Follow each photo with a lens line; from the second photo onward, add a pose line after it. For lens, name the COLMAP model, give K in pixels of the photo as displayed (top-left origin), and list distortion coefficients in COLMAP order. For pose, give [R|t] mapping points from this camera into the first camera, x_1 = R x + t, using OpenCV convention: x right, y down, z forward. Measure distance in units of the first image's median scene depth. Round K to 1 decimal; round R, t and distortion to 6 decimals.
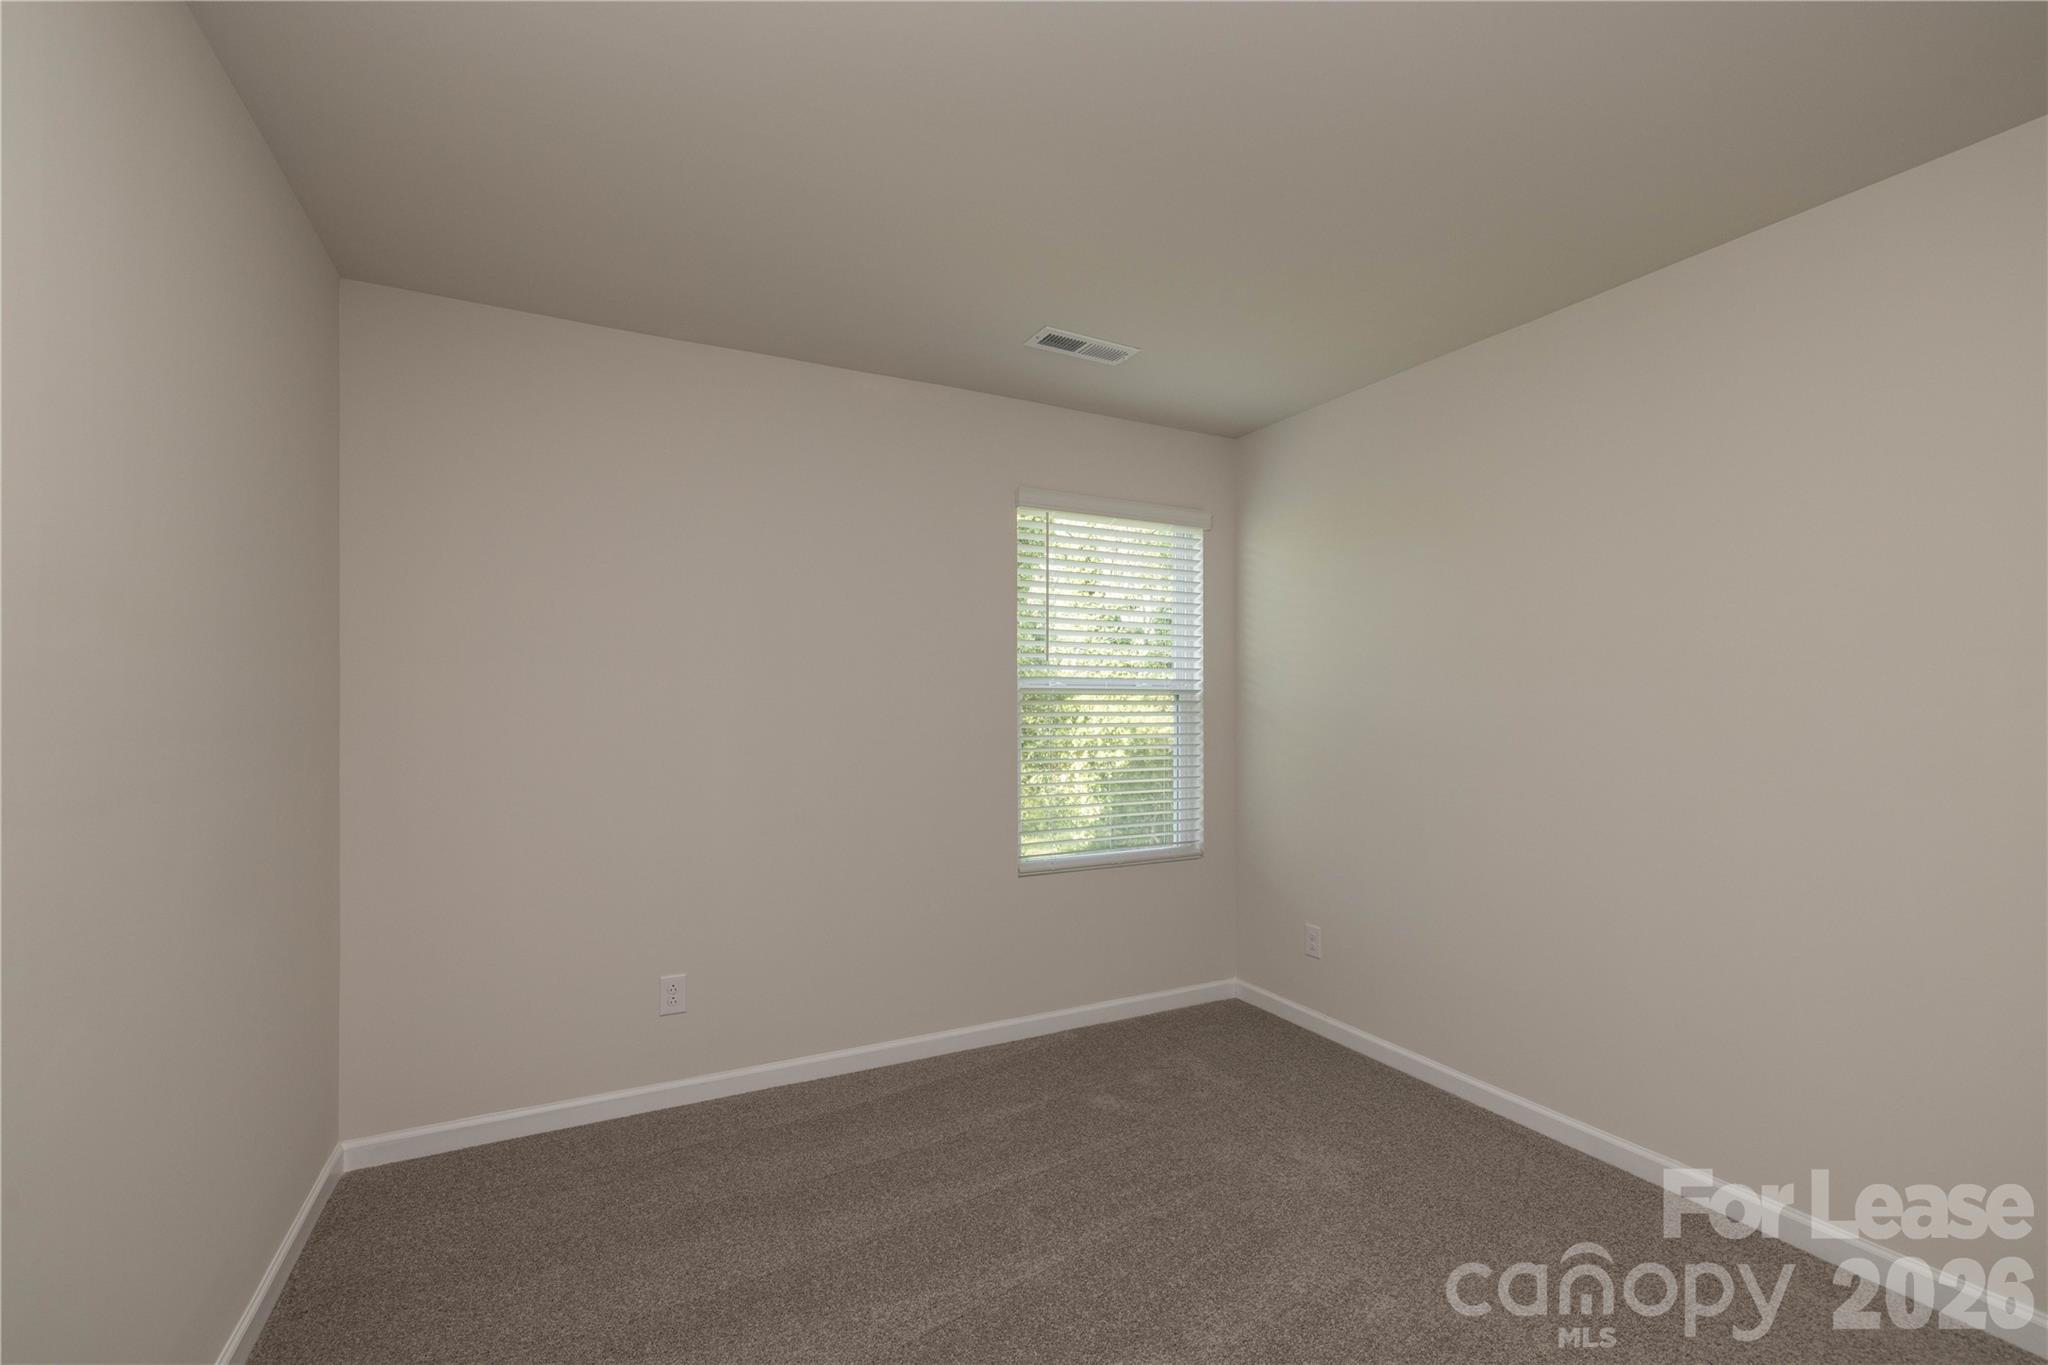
lens RADIAL K [[884.8, 0, 1027.8], [0, 884.8, 709.5], [0, 0, 1]] dist [-0.000279, -0.000070]
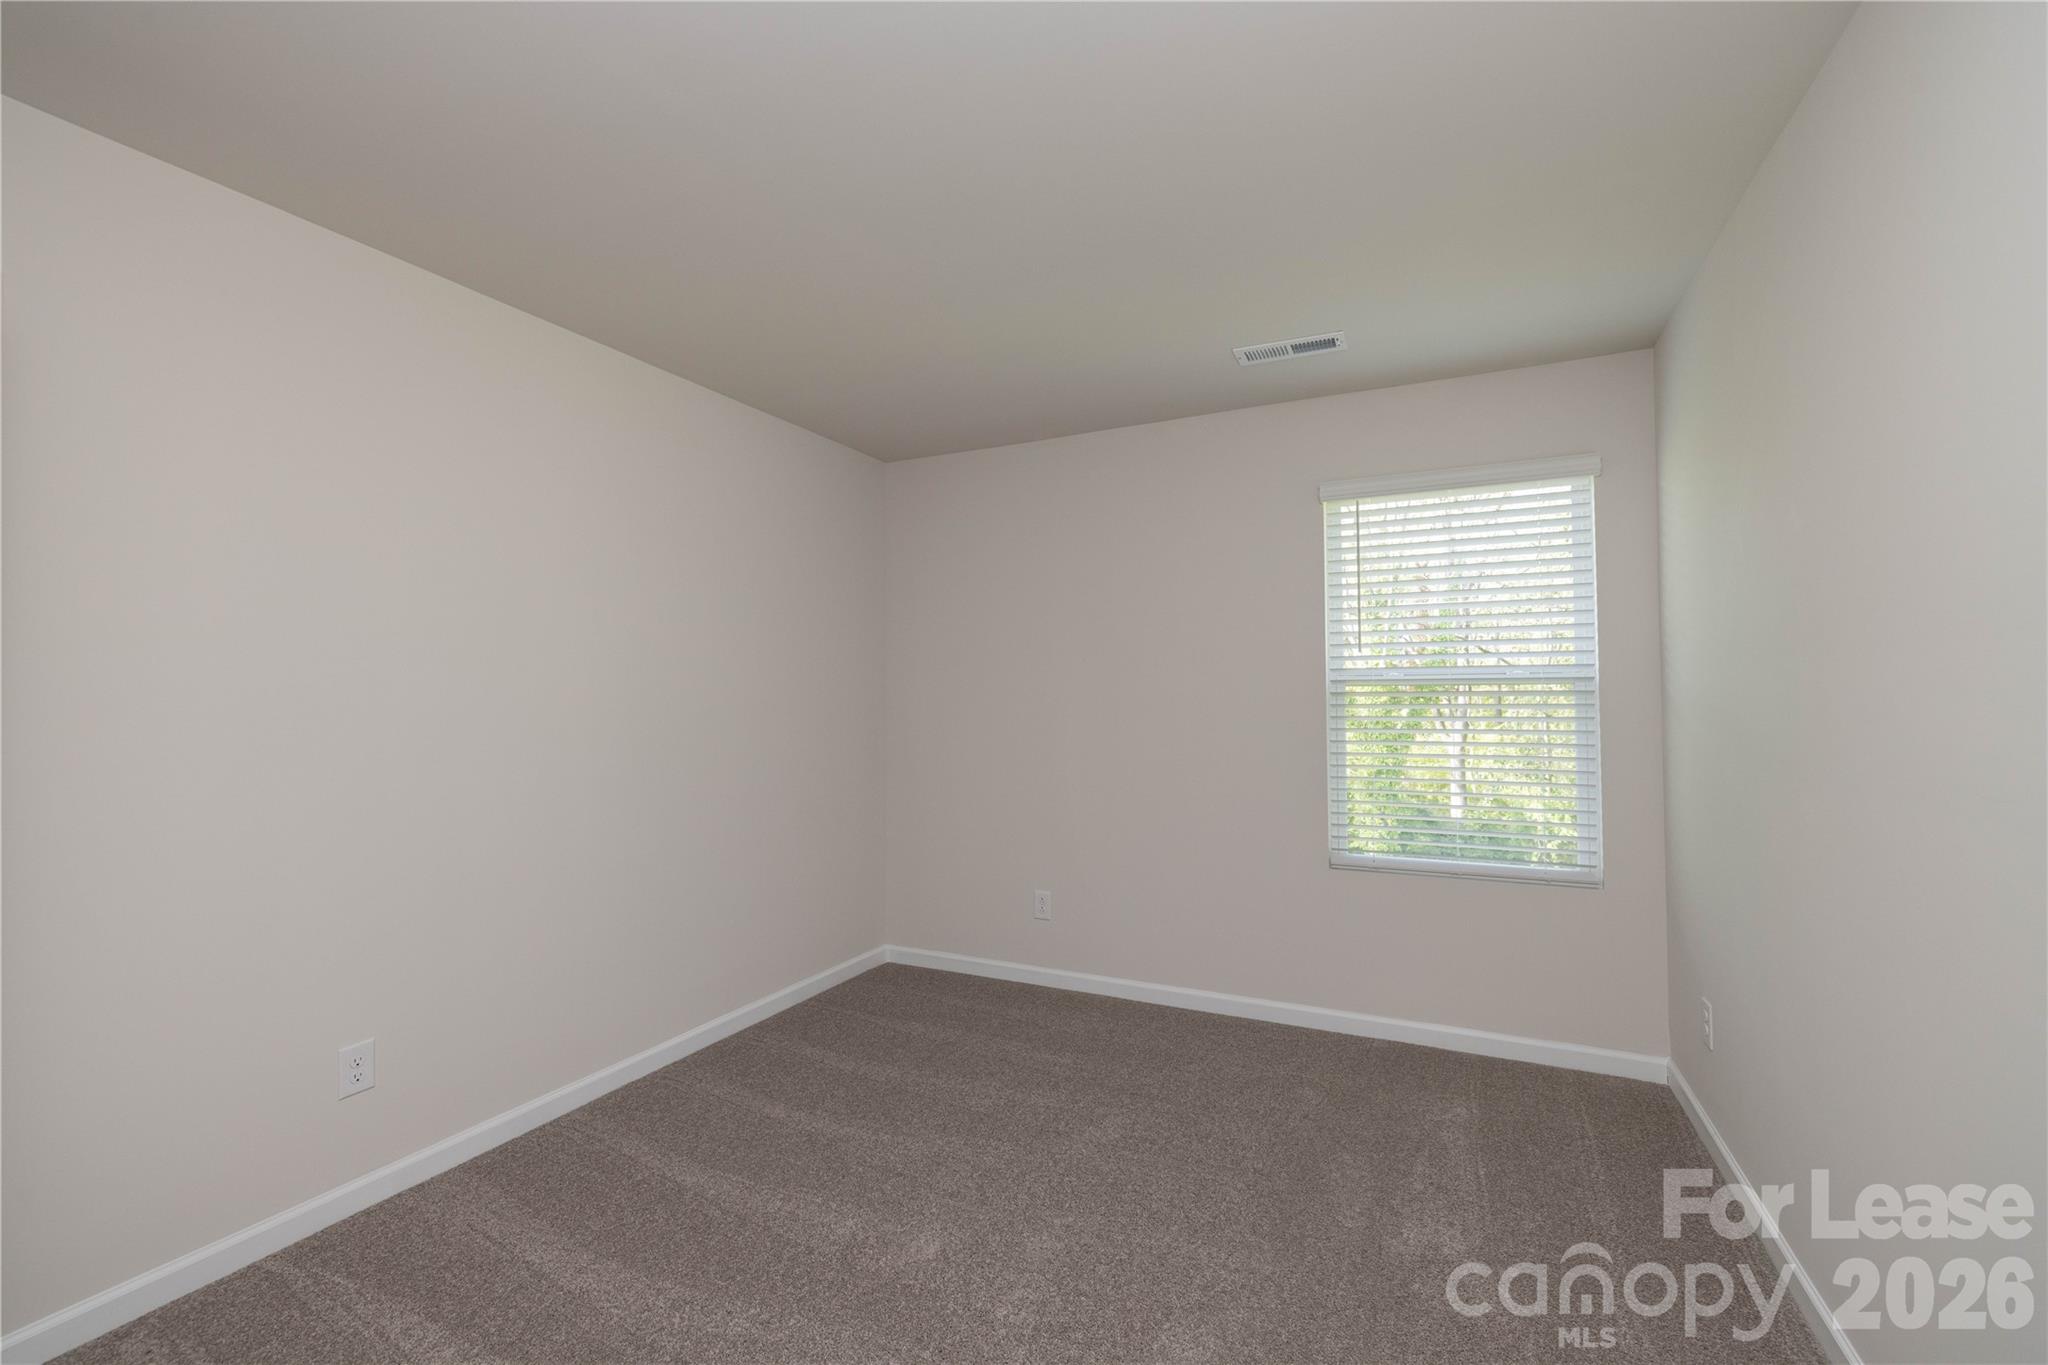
lens RADIAL K [[854.4, 0, 1024.0], [0, 854.4, 682.5], [0, 0, 1]] dist [-0.000063, -0.000084]
pose [[0.595220, -0.018601, -0.803348, 0.508835], [0.000071, 0.999733, -0.023096, 0.000893], [0.803563, 0.013691, 0.595062, 0.127253]]
